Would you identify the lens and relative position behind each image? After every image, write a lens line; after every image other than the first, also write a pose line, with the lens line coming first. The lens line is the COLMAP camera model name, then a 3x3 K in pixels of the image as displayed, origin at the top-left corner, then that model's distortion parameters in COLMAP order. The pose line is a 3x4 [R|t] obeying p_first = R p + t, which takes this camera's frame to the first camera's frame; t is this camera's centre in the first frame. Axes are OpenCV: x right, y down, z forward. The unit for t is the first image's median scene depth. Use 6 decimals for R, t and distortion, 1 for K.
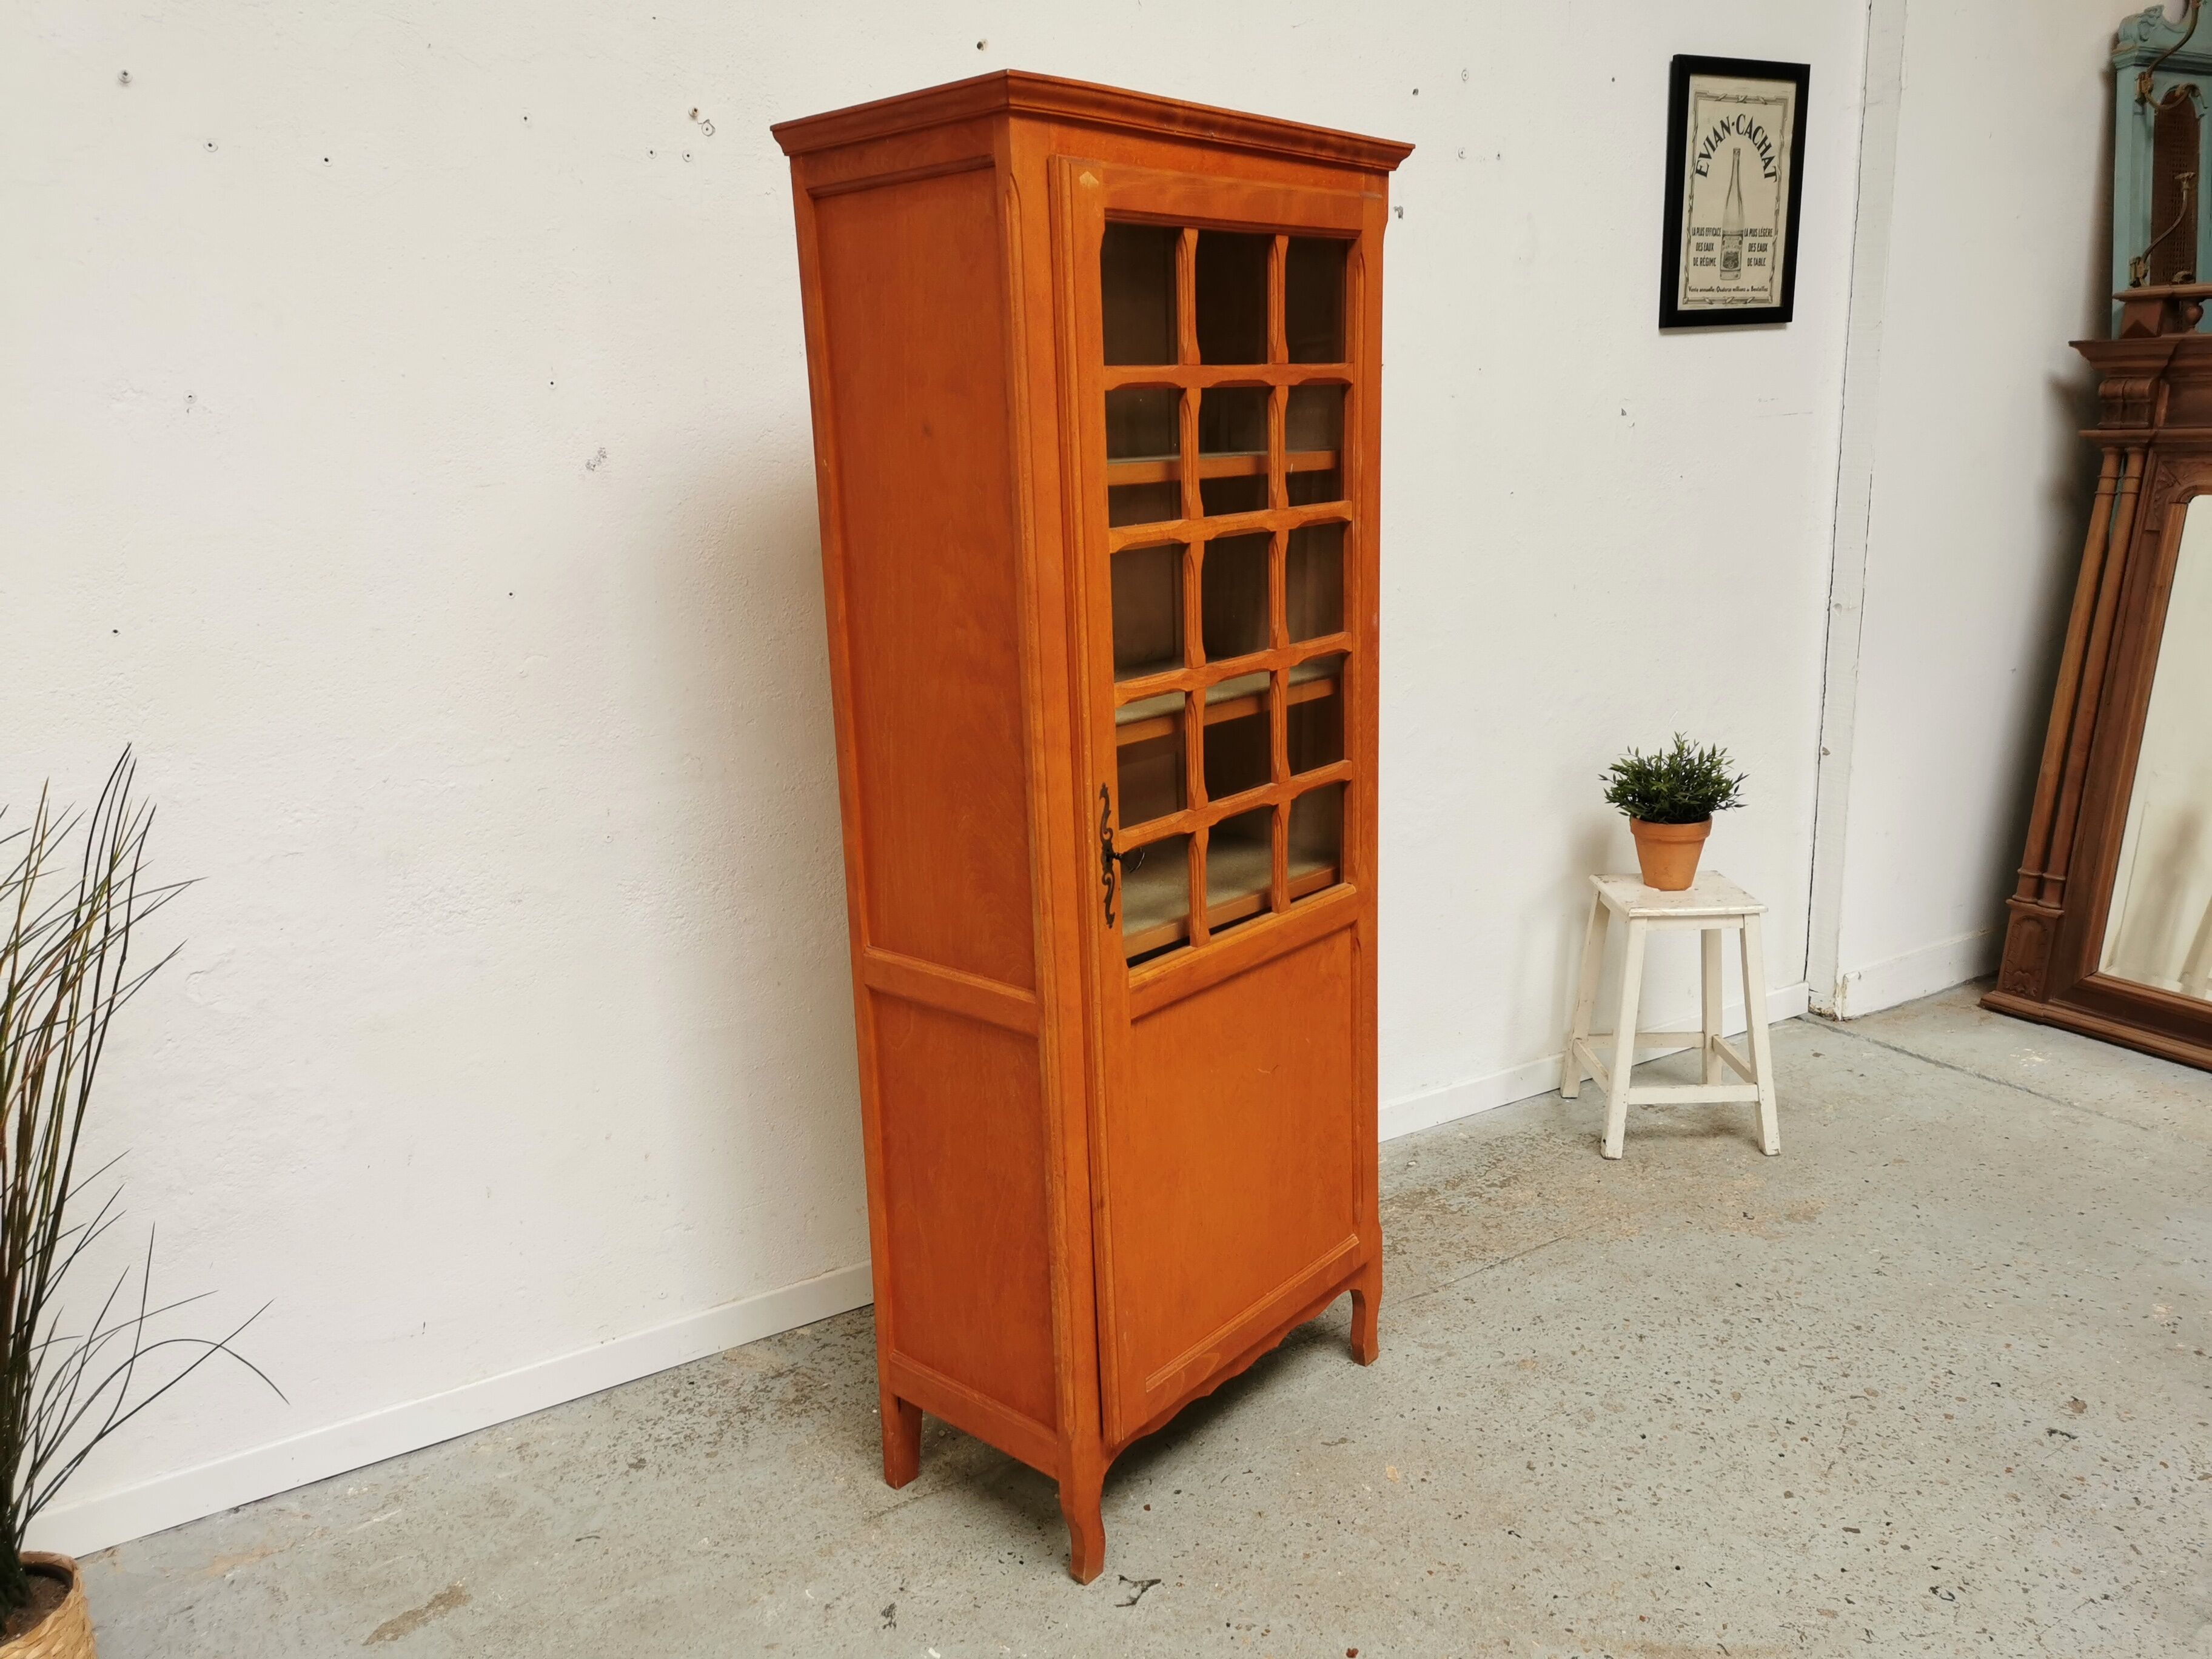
lens RADIAL K [[1727.8, 0, 1114.3], [0, 1727.8, 820.7], [0, 0, 1]] dist [0.053247, -0.050205]
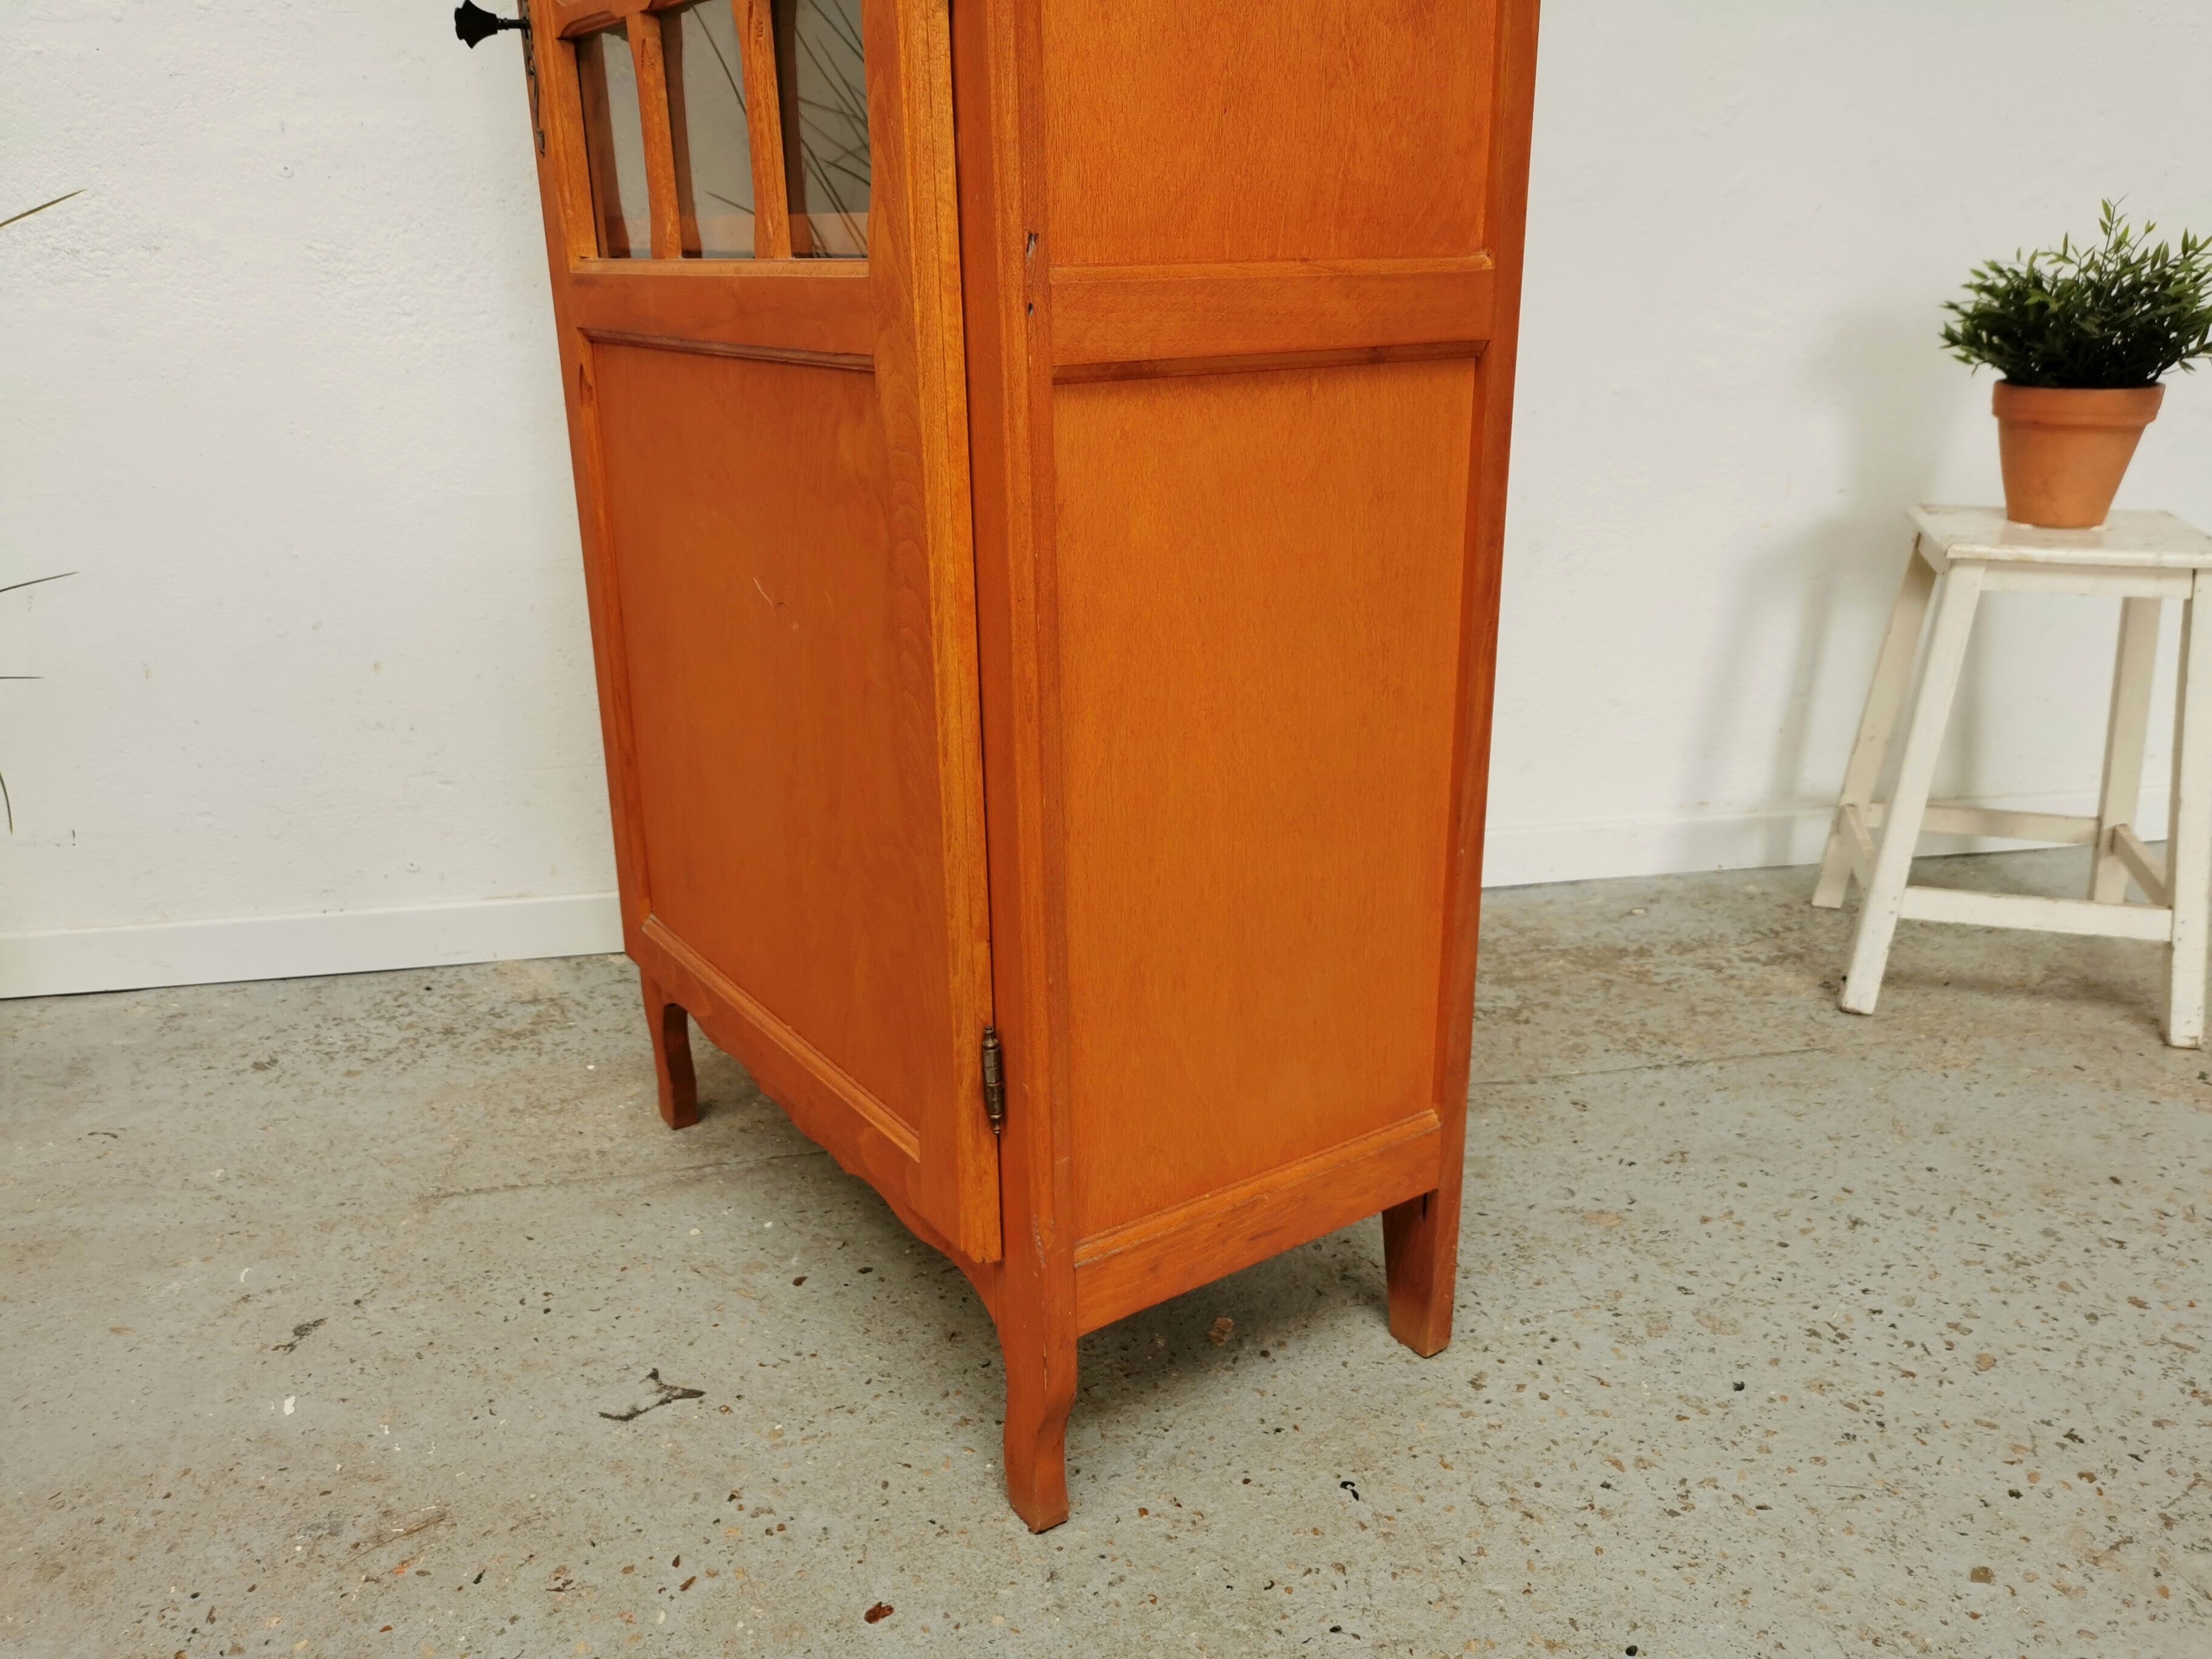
lens RADIAL K [[1727.8, 0, 1106.3], [0, 1727.8, 840.7], [0, 0, 1]] dist [0.053247, -0.050205]
pose [[0.923281, 0.145054, -0.355685, 0.270783], [-0.102924, 0.985521, 0.134741, 0.135902], [0.370080, -0.087795, 0.924842, 0.440339]]
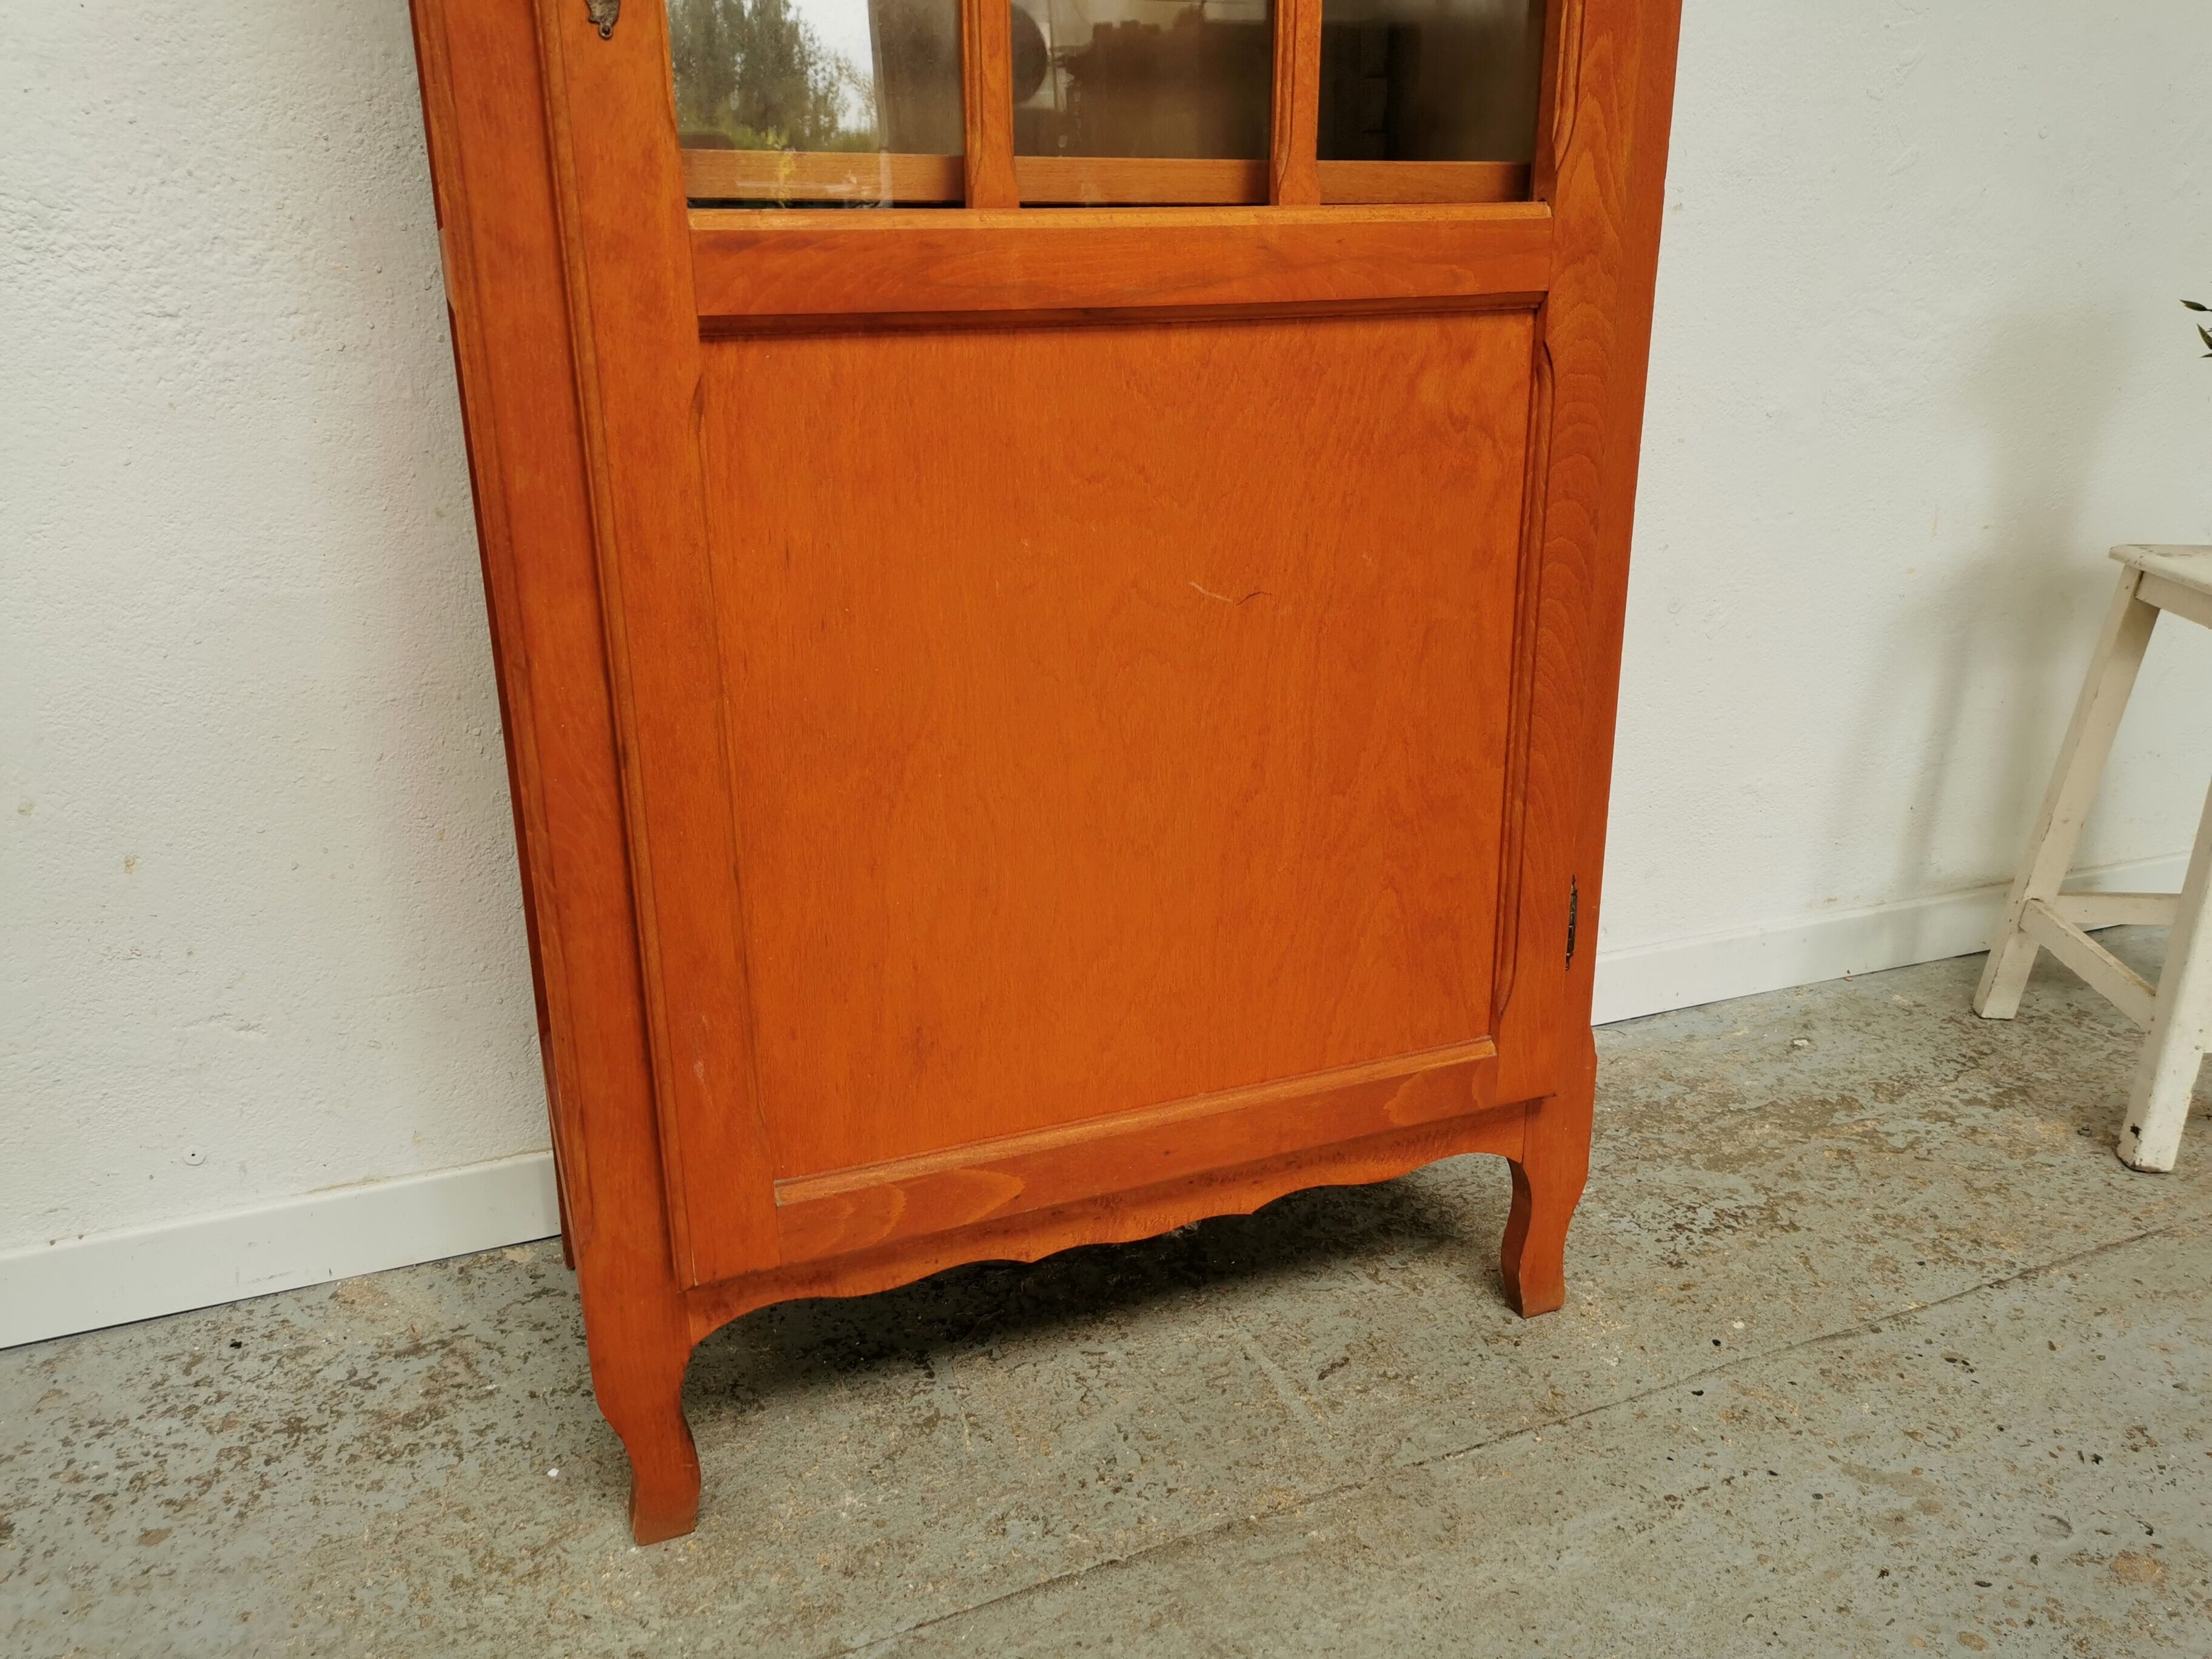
lens RADIAL K [[1727.8, 0, 1103.6], [0, 1727.8, 840.0], [0, 0, 1]] dist [0.053247, -0.050205]
pose [[0.984855, 0.079731, -0.153957, 0.053837], [-0.063444, 0.992130, 0.107952, 0.120397], [0.161352, -0.096549, 0.982163, 0.586264]]
